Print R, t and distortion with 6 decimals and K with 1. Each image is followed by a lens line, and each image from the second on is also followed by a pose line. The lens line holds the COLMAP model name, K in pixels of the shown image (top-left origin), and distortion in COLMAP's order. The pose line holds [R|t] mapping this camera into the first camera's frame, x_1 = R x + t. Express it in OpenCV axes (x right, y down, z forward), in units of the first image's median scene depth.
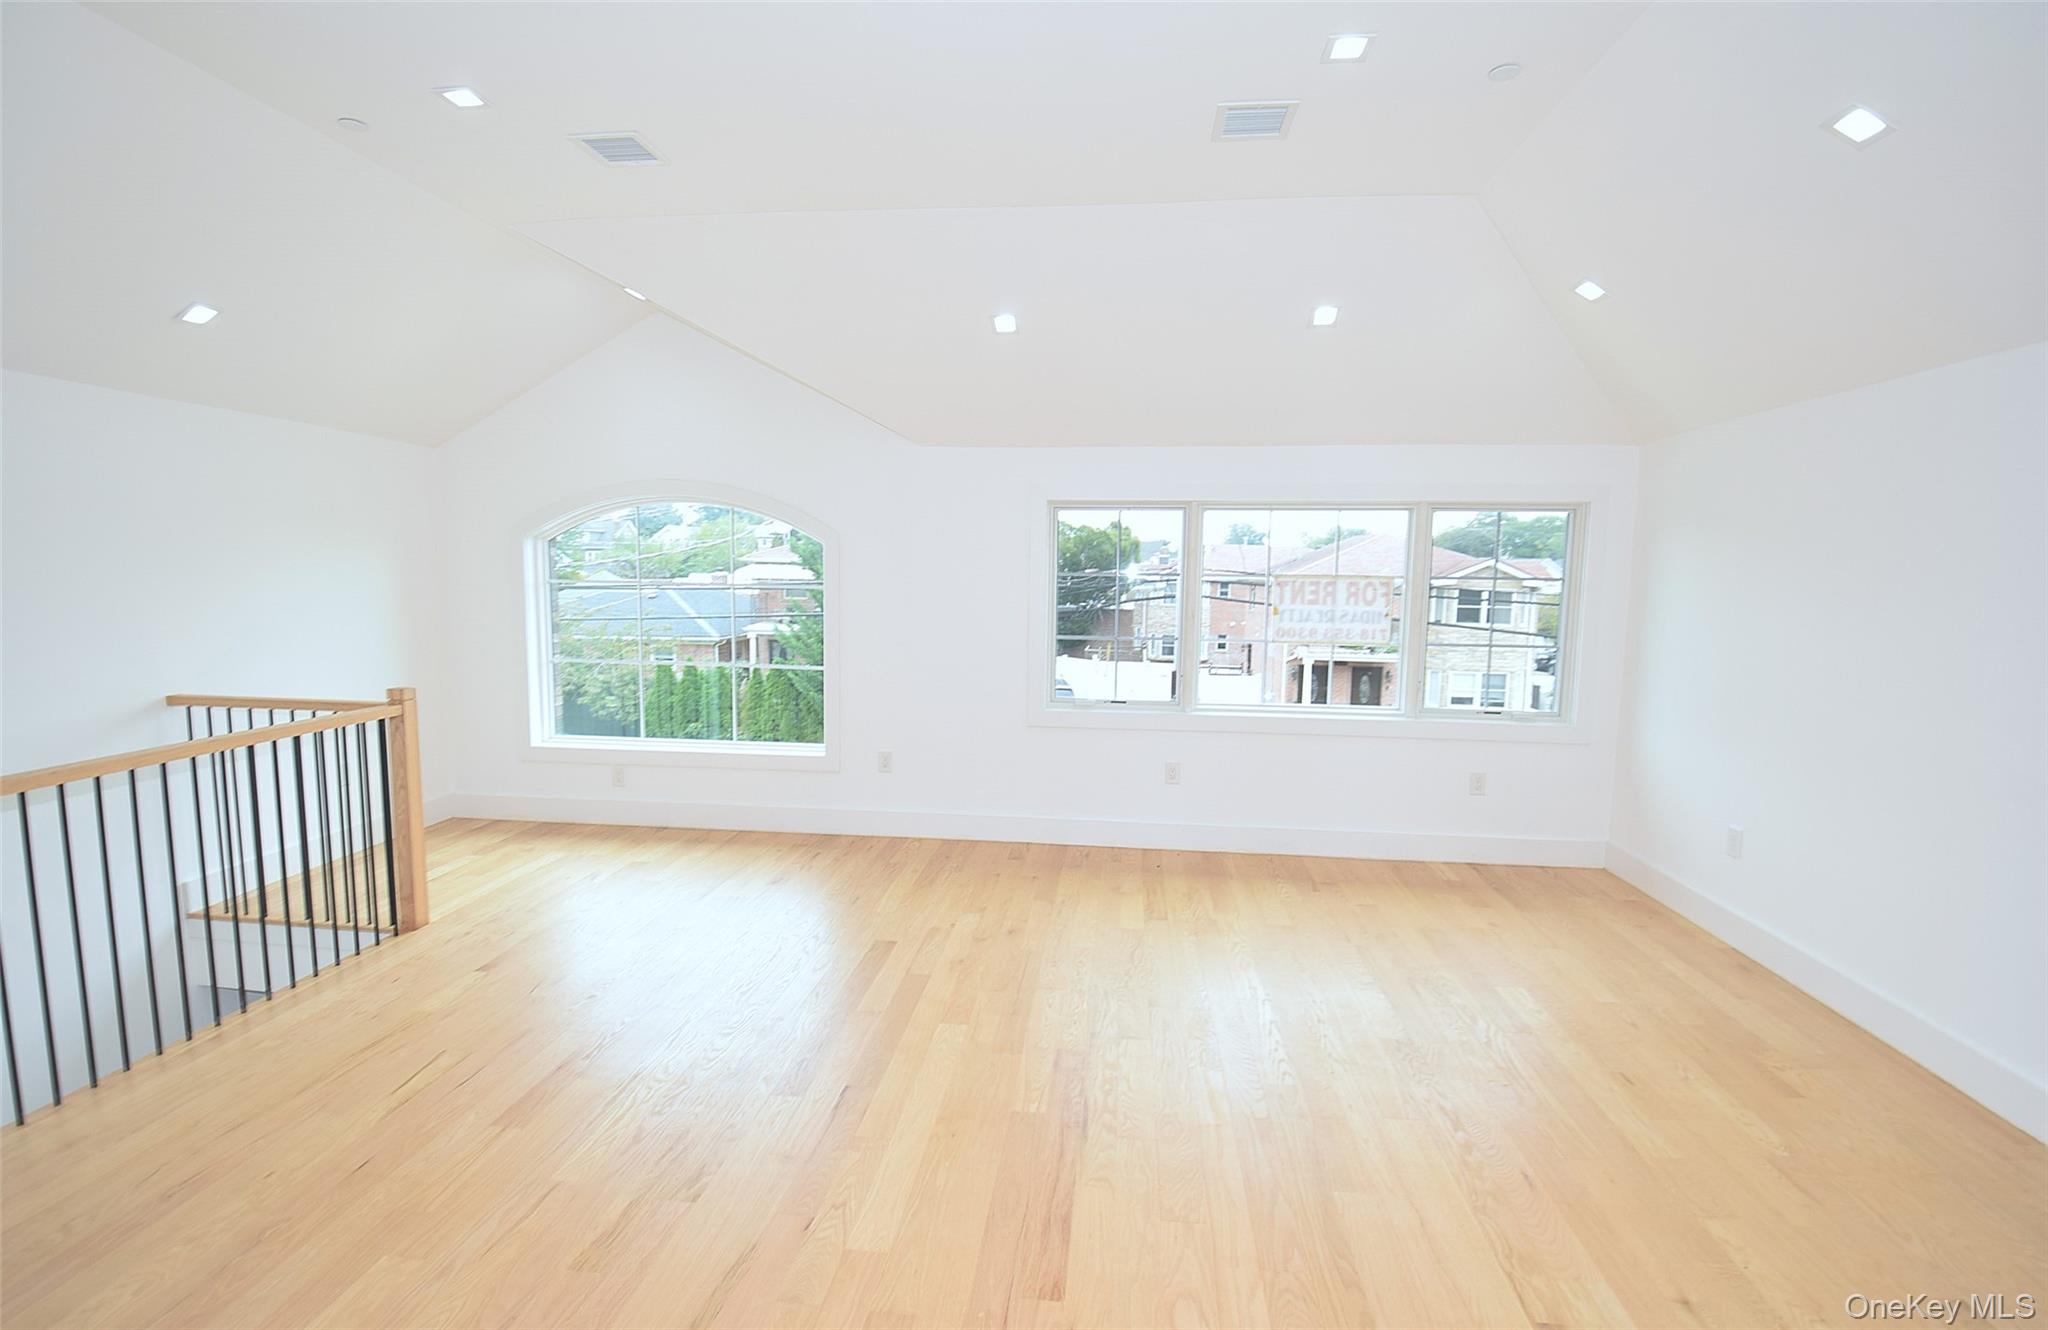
lens RADIAL K [[921.8, 0, 1021.1], [0, 921.8, 673.2], [0, 0, 1]] dist [0.000682, -0.000481]
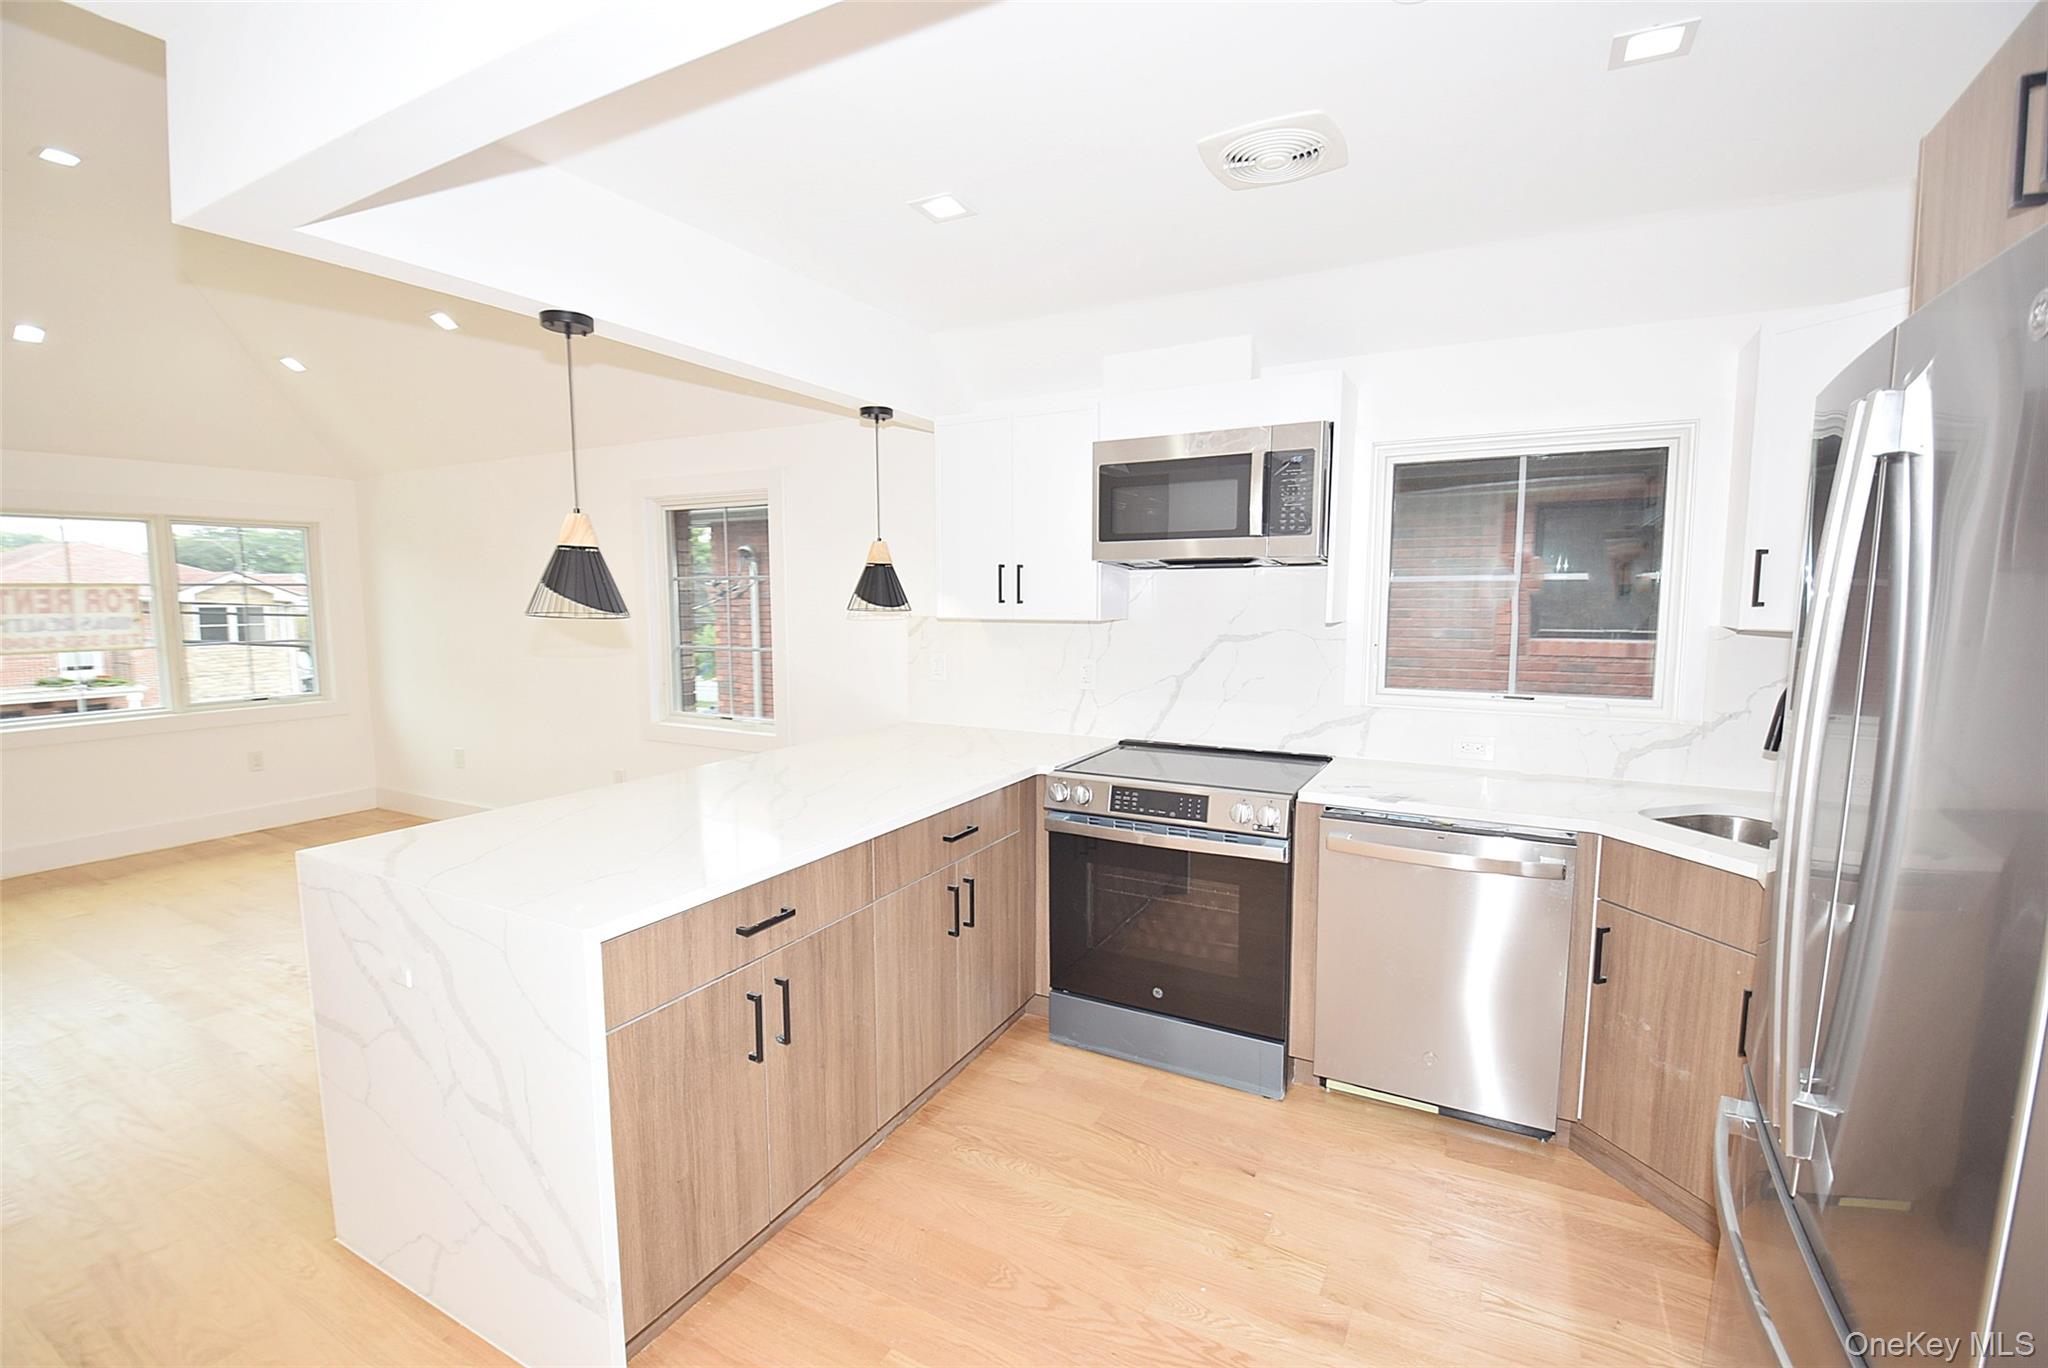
lens RADIAL K [[913.2, 0, 1024.0], [0, 913.2, 684.0], [0, 0, 1]] dist [-0.009057, -0.010326]
pose [[0.374496, -0.107731, 0.920949, -0.174915], [0.110565, 0.991329, 0.071004, 0.048736], [-0.920613, 0.075234, 0.383160, -0.322104]]
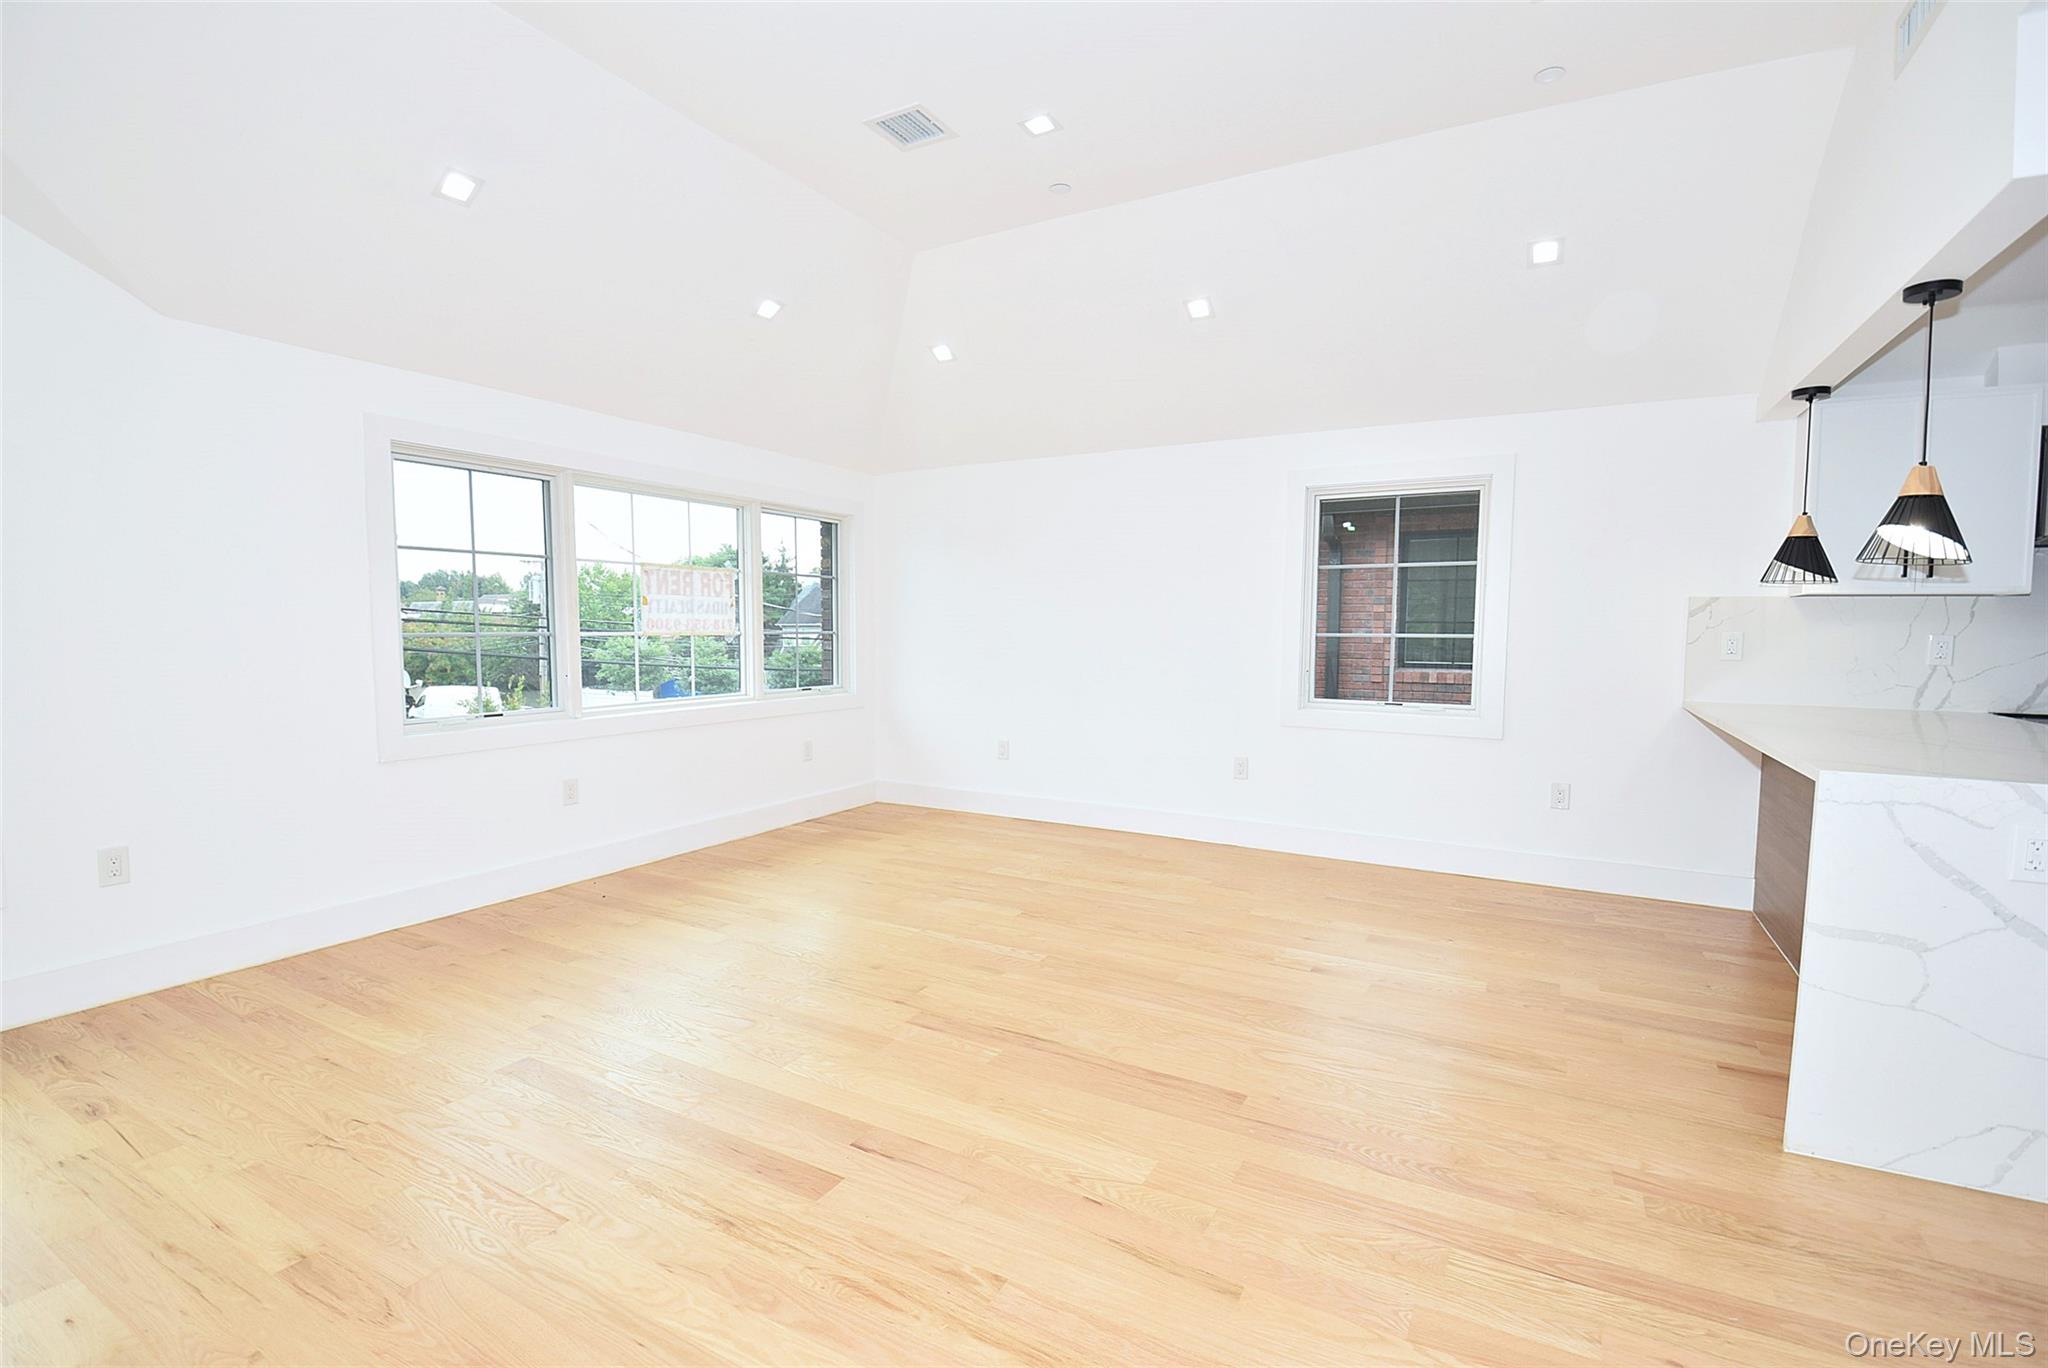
lens RADIAL K [[928.1, 0, 1004.8], [0, 928.1, 694.1], [0, 0, 1]] dist [0.023496, -0.034224]
pose [[0.402999, -0.079230, 0.911765, -0.450858], [0.100611, 0.994043, 0.041909, 0.024001], [-0.909653, 0.074844, 0.408569, 0.285293]]
